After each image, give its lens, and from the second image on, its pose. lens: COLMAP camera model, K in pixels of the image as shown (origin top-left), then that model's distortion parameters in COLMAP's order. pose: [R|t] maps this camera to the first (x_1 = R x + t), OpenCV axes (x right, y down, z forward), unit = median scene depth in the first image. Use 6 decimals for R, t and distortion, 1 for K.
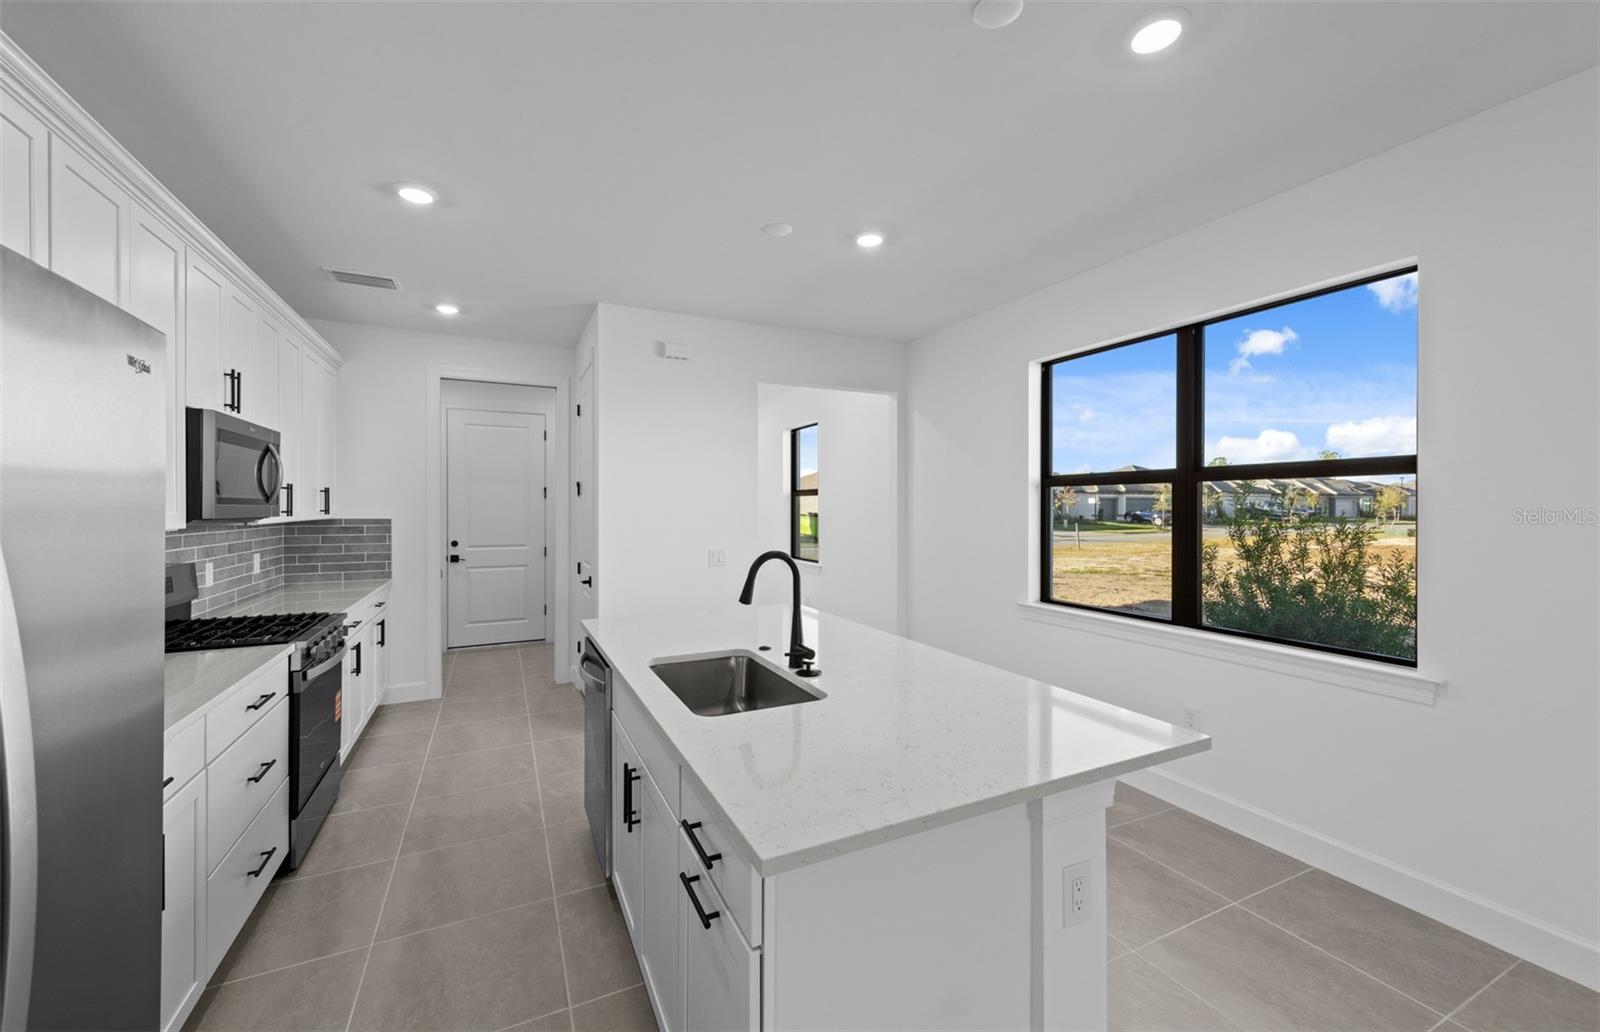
lens RADIAL K [[617.9, 0, 800.0], [0, 617.9, 516.0], [0, 0, 1]] dist [0.000416, 0.000044]
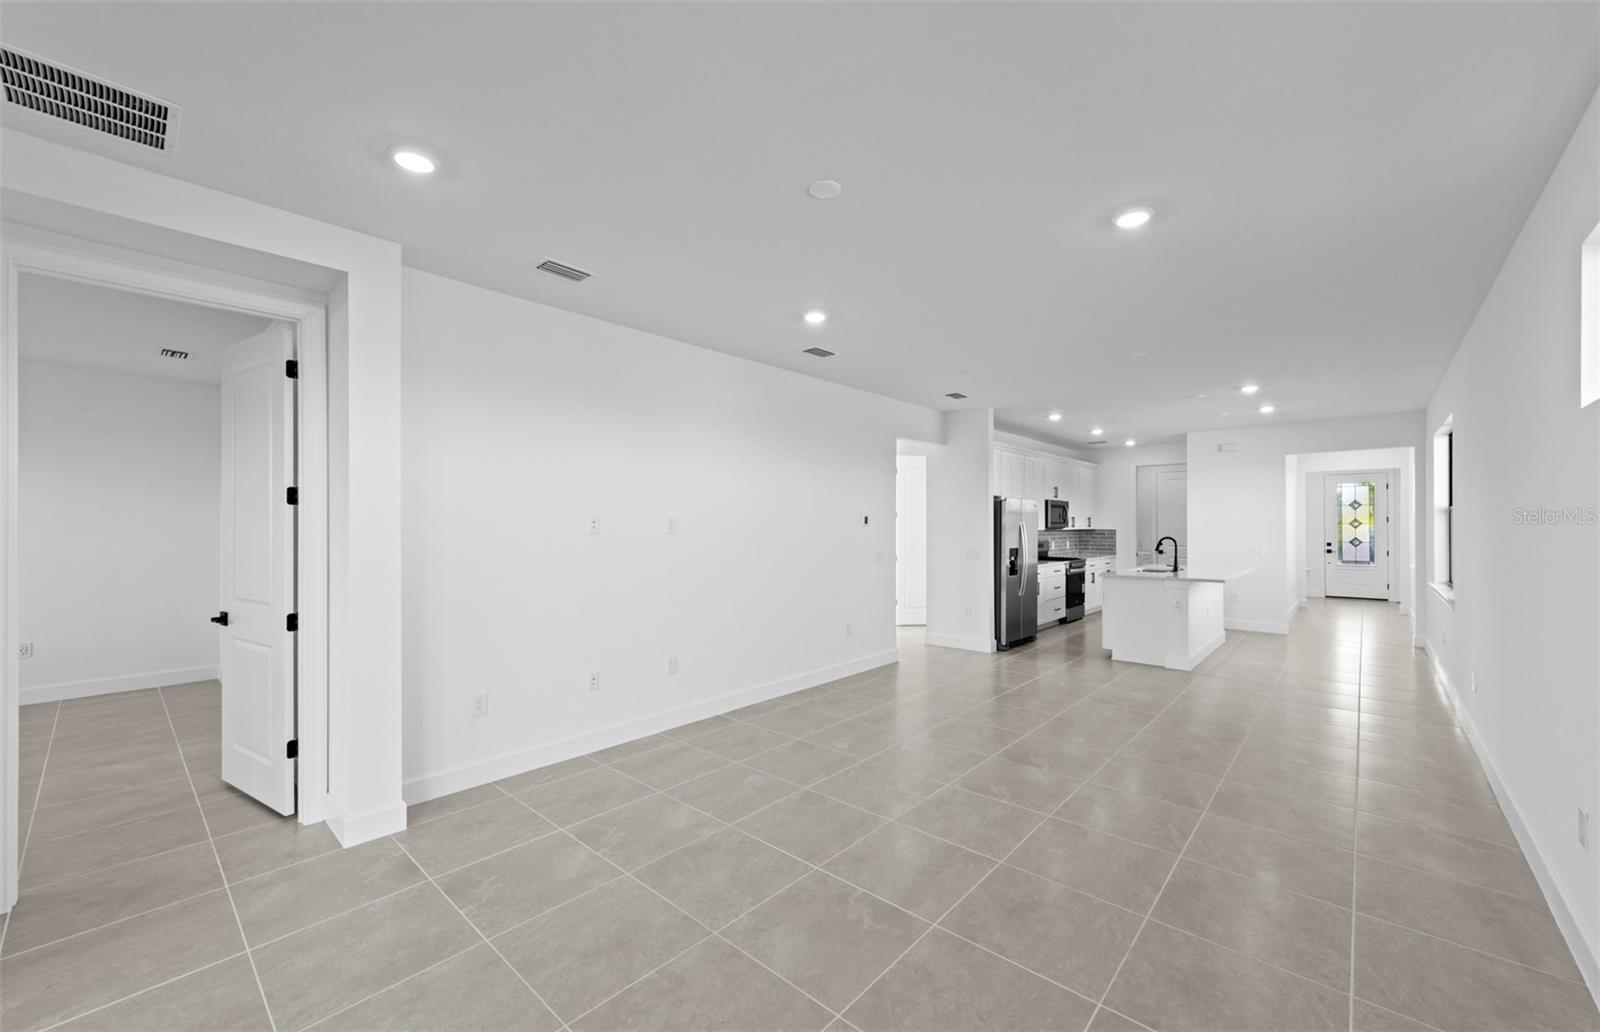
lens RADIAL K [[617.9, 0, 800.0], [0, 617.9, 516.0], [0, 0, 1]] dist [0.000416, 0.000044]
pose [[0.366774, -0.015335, -0.930184, 1.364103], [-0.008322, 0.999770, -0.019764, 0.012971], [0.930273, 0.014989, 0.366562, -1.234301]]
